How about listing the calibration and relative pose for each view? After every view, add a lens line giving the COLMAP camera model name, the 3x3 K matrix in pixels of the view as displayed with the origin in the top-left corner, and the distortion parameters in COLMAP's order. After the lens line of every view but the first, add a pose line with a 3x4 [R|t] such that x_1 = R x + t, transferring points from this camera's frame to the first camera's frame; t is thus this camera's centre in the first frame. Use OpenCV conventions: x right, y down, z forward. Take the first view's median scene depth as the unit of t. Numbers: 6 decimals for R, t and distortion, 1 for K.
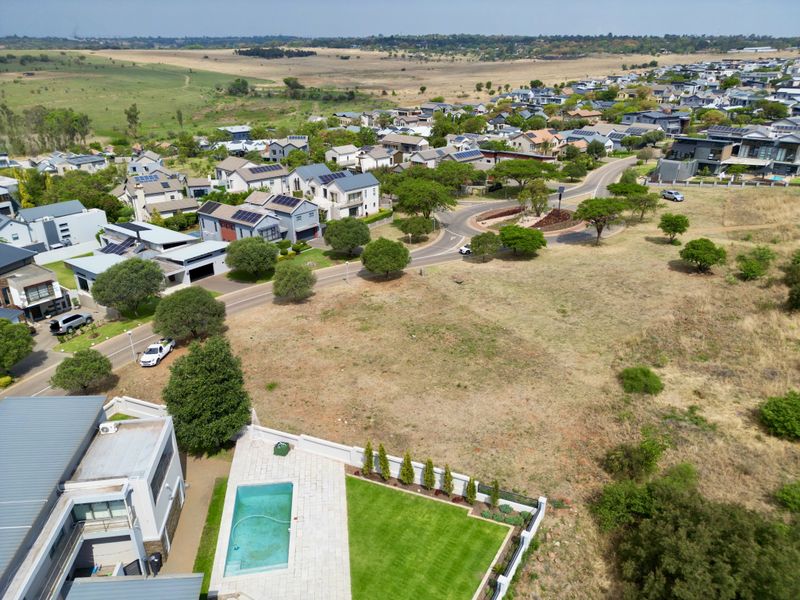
lens RADIAL K [[563.0, 0, 404.1], [0, 563.0, 299.4], [0, 0, 1]] dist [0.069256, -0.072676]
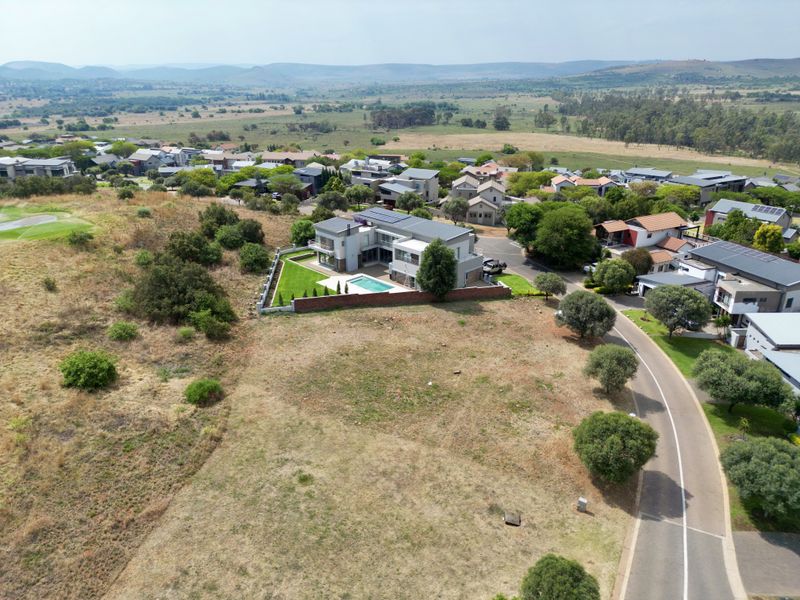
lens RADIAL K [[563.0, 0, 404.1], [0, 563.0, 299.4], [0, 0, 1]] dist [0.069256, -0.072676]
pose [[-0.807950, 0.216370, -0.548089, 0.449358], [-0.237185, 0.732047, 0.638632, -0.527777], [0.539407, 0.645981, -0.540137, 1.136256]]
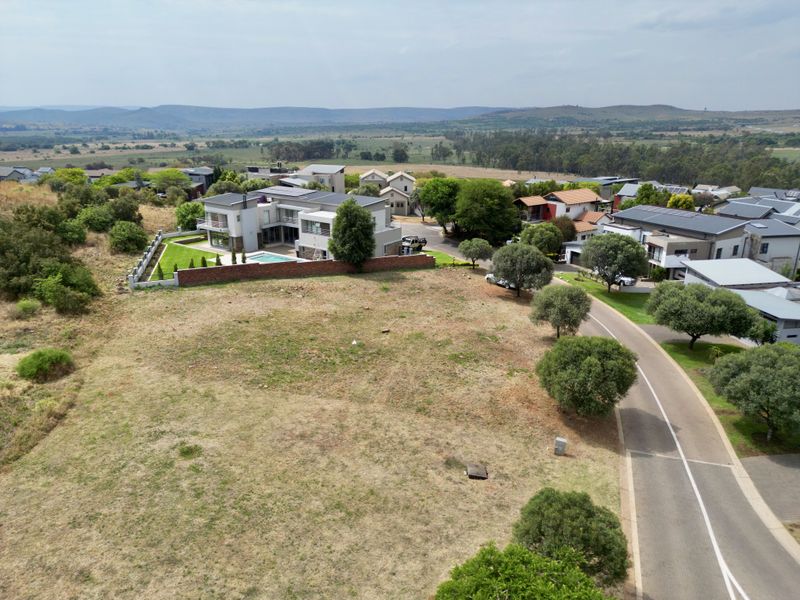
lens RADIAL K [[563.0, 0, 404.1], [0, 563.0, 299.4], [0, 0, 1]] dist [0.069256, -0.072676]
pose [[-0.694985, 0.213989, -0.686444, 0.403338], [-0.292993, 0.787549, 0.542146, -0.350040], [0.656621, 0.577907, -0.484637, 1.126090]]
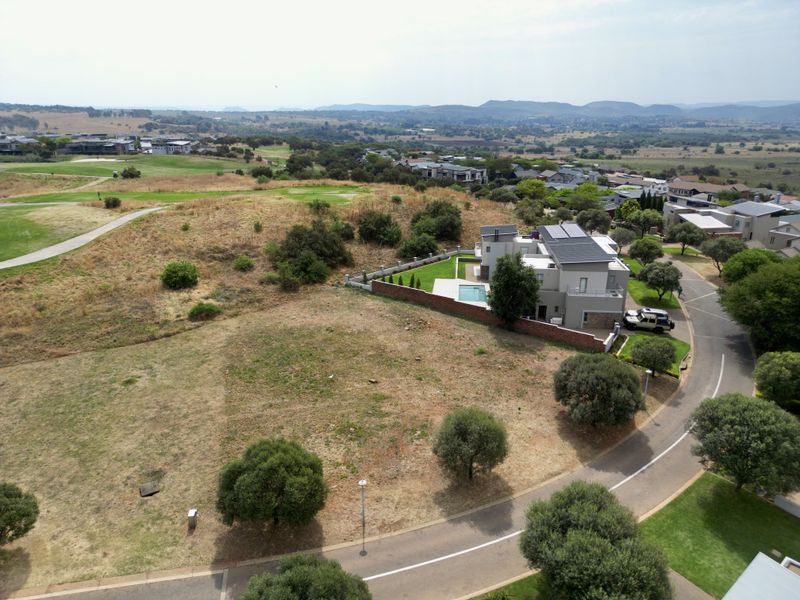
lens RADIAL K [[563.0, 0, 404.1], [0, 563.0, 299.4], [0, 0, 1]] dist [0.069256, -0.072676]
pose [[-0.969000, -0.083976, 0.232350, -0.238098], [0.092965, 0.747405, 0.657833, -0.489386], [-0.228902, 0.659040, -0.716429, 1.239114]]
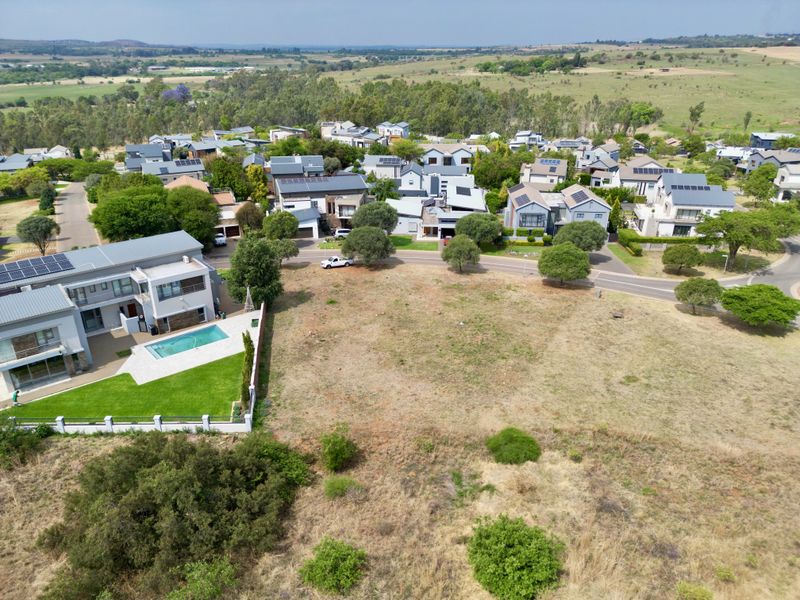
lens RADIAL K [[563.0, 0, 404.1], [0, 563.0, 299.4], [0, 0, 1]] dist [0.069256, -0.072676]
pose [[0.525702, 0.342767, -0.778555, 0.608402], [-0.339940, 0.923622, 0.177097, -0.099950], [0.779794, 0.171562, 0.602070, 0.227736]]
